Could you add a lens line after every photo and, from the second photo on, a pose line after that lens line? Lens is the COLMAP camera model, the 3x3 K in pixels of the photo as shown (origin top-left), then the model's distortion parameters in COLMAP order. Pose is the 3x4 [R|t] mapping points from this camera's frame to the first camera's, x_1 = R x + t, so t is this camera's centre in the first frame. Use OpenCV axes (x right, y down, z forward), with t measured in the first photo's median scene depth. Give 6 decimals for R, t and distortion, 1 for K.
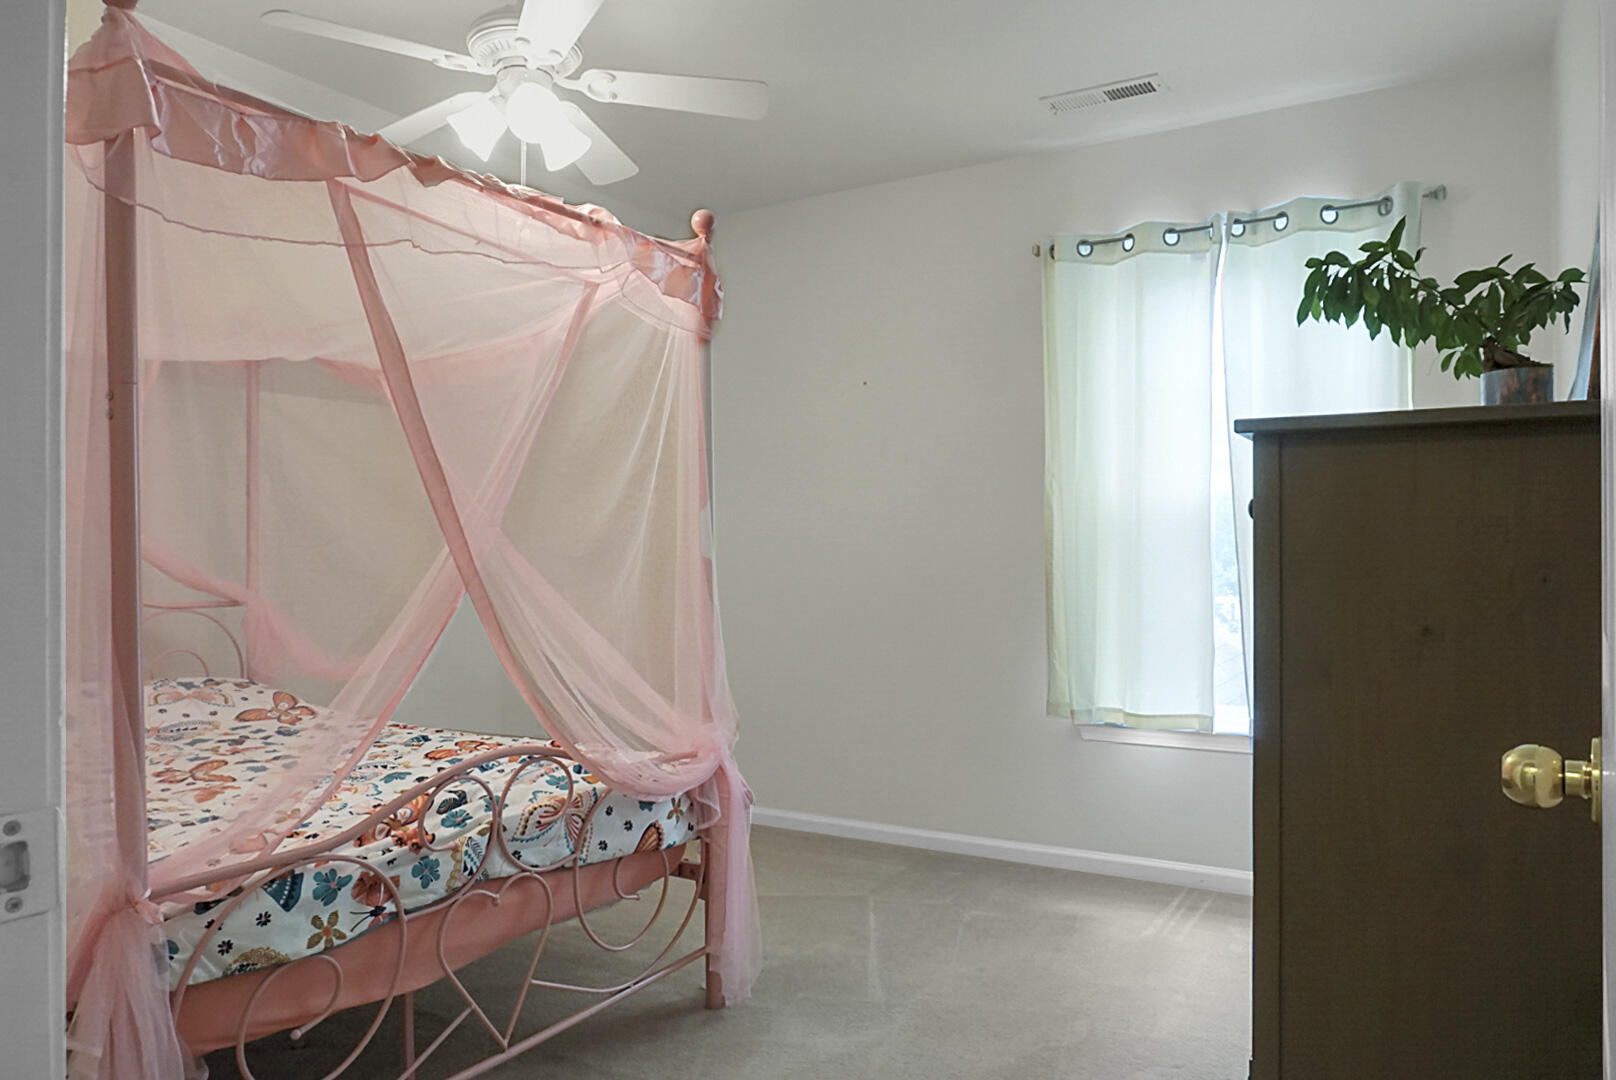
lens RADIAL K [[1114.0, 0, 785.4], [0, 1114.0, 540.0], [0, 0, 1]] dist [-0.061108, 0.044161]
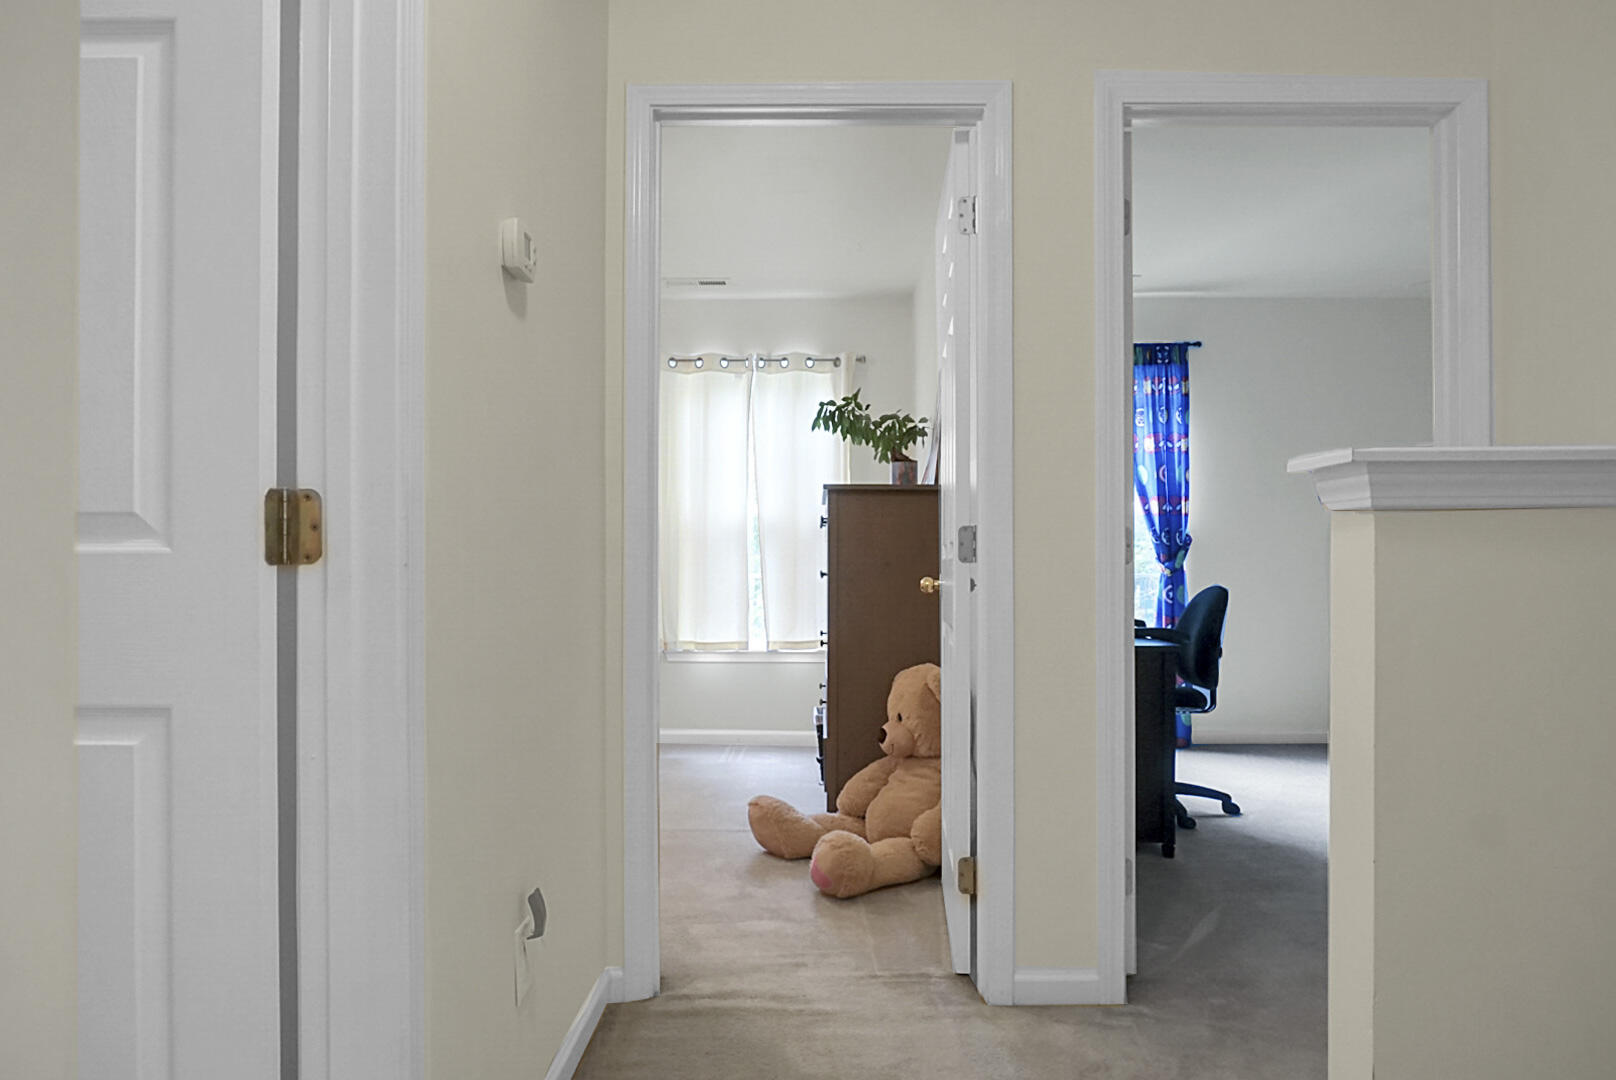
lens RADIAL K [[1114.0, 0, 785.4], [0, 1114.0, 540.0], [0, 0, 1]] dist [-0.061108, 0.044161]
pose [[0.863201, 0.021931, 0.504384, -0.625835], [-0.011978, 0.999664, -0.022968, 0.052848], [-0.504719, 0.013784, 0.863174, -0.767120]]
